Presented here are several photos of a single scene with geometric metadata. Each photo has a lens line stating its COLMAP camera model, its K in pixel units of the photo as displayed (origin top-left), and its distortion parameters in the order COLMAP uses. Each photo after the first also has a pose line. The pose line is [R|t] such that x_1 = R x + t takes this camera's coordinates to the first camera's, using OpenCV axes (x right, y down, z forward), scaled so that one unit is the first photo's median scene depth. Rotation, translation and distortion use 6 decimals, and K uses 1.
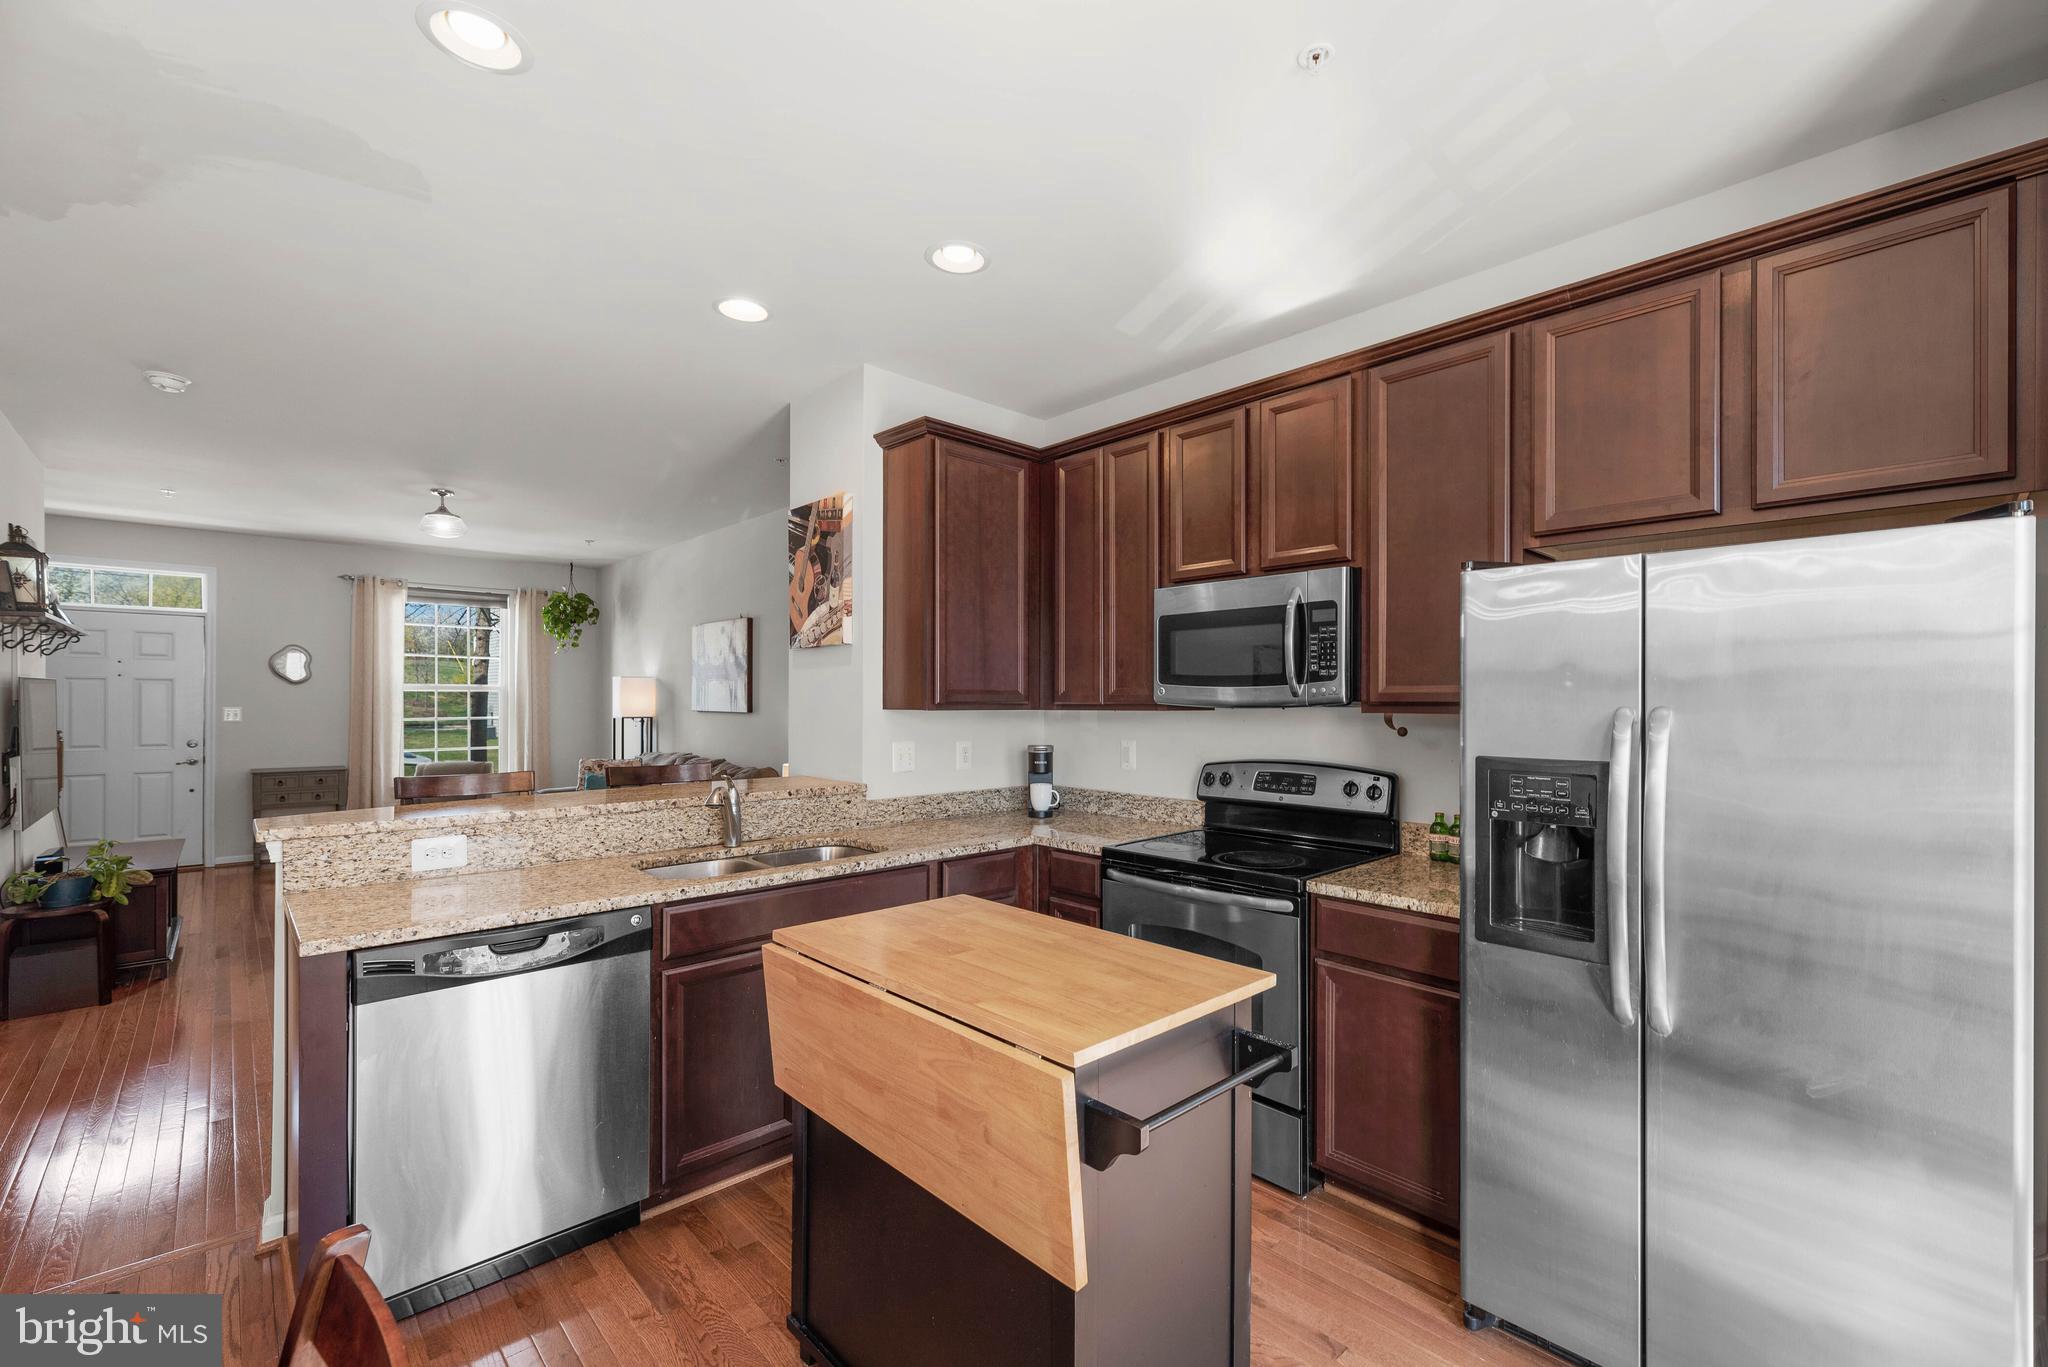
lens RADIAL K [[862.3, 0, 1068.8], [0, 862.3, 701.9], [0, 0, 1]] dist [0.001039, 0.000382]
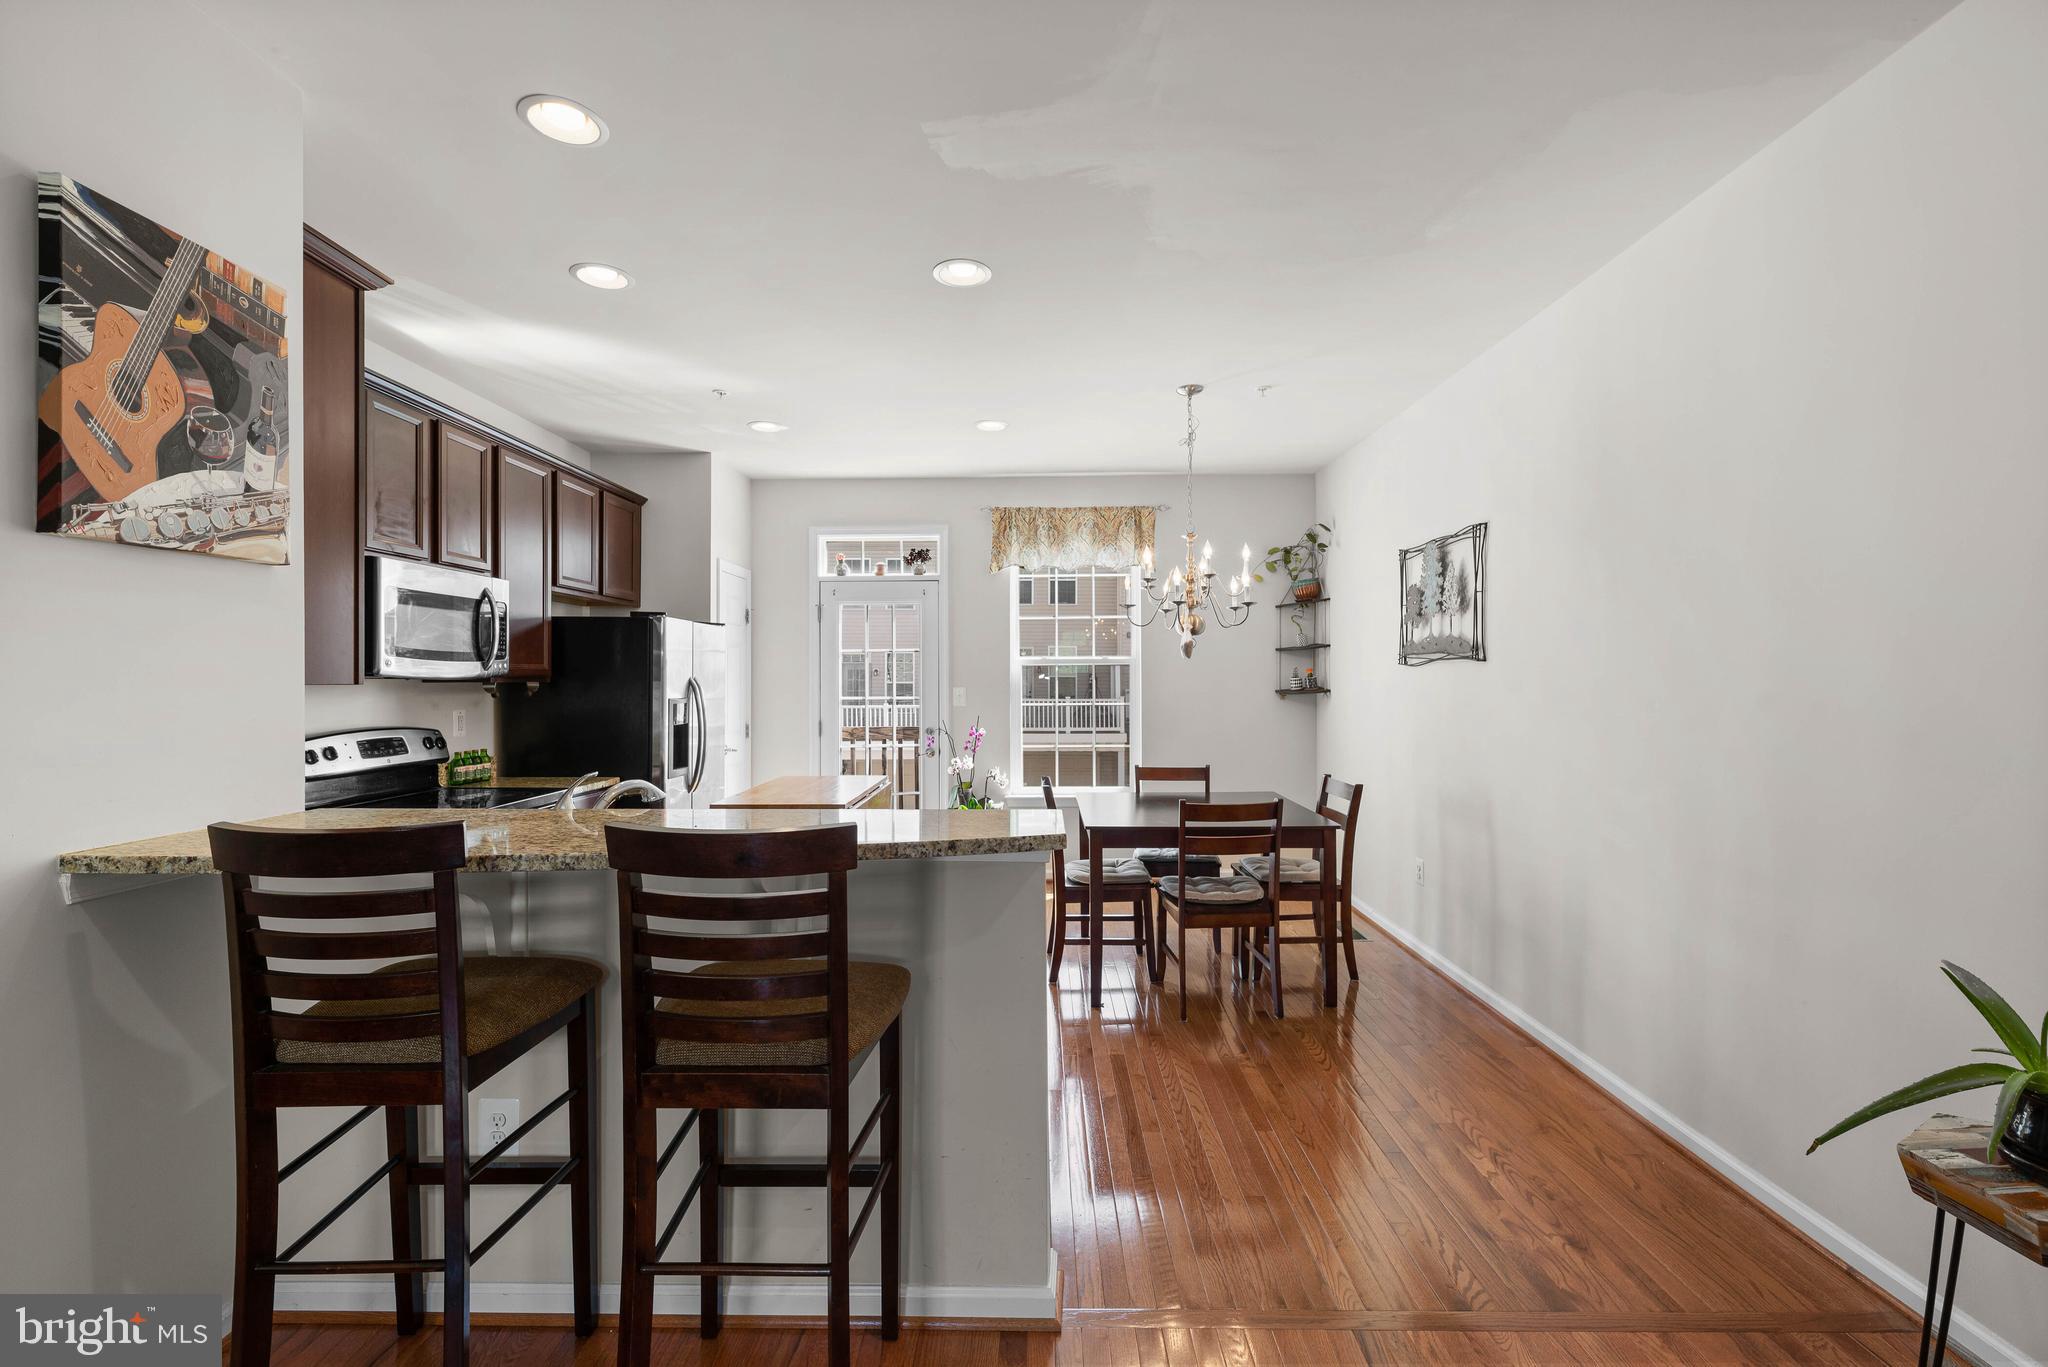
lens RADIAL K [[855.8, 0, 1022.0], [0, 855.8, 678.3], [0, 0, 1]] dist [0.000329, -0.000010]
pose [[-0.701006, 0.000268, 0.713155, -0.970651], [0.000641, 1.000000, 0.000255, 0.004890], [-0.713155, 0.000636, -0.701007, 1.037491]]
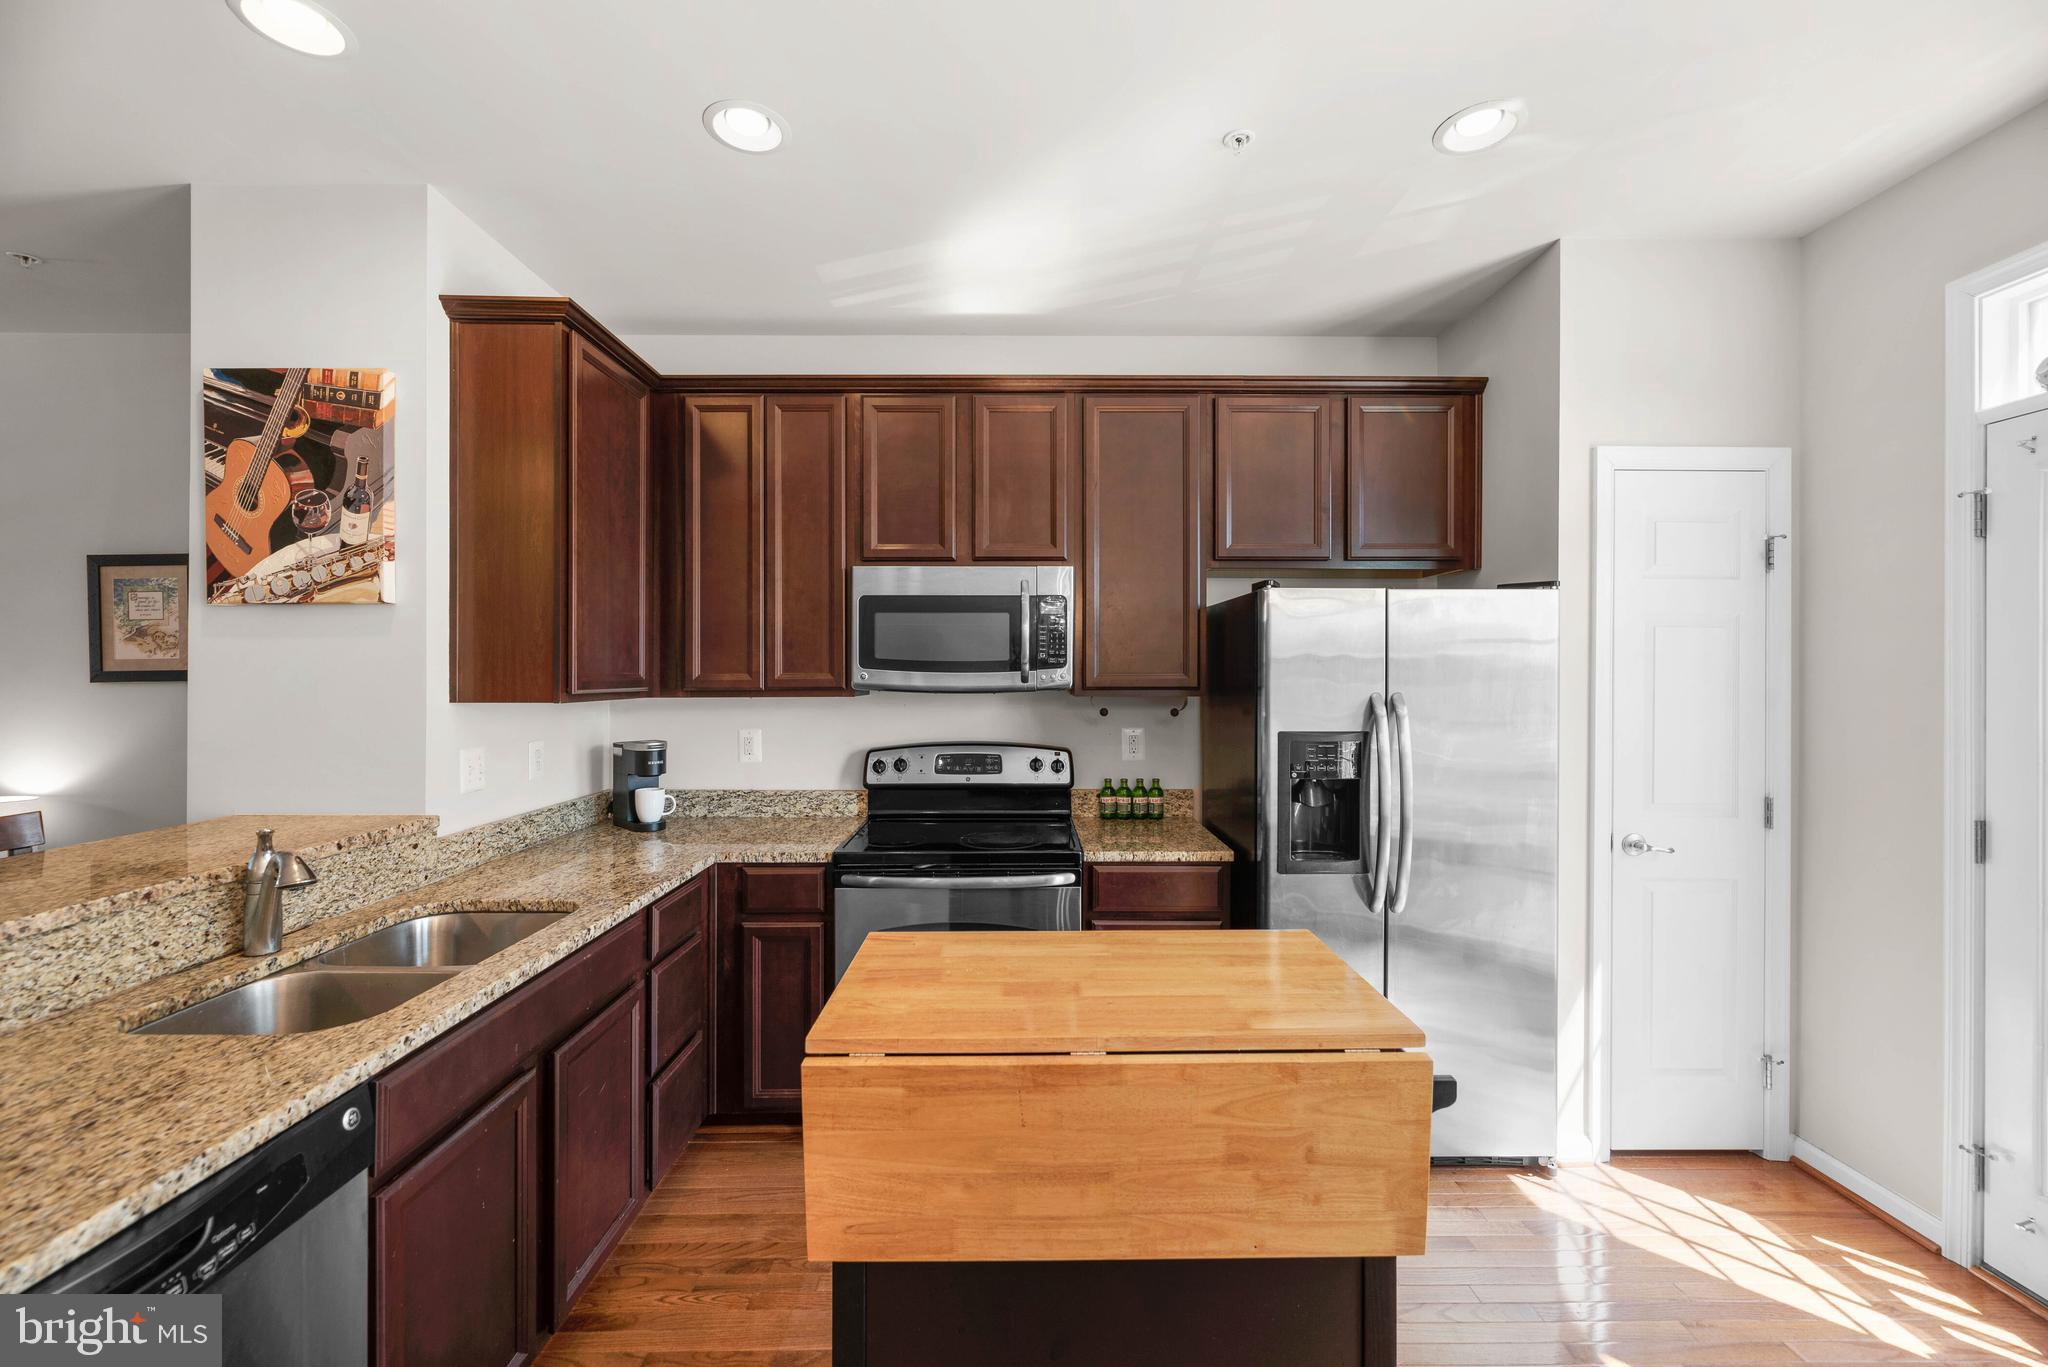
lens RADIAL K [[830.5, 0, 1031.4], [0, 830.5, 672.3], [0, 0, 1]] dist [-0.001692, -0.000483]
pose [[0.694387, -0.000701, 0.719602, -0.366801], [0.001499, 0.999999, -0.000472, -0.014073], [-0.719600, 0.001406, 0.694387, 0.217074]]
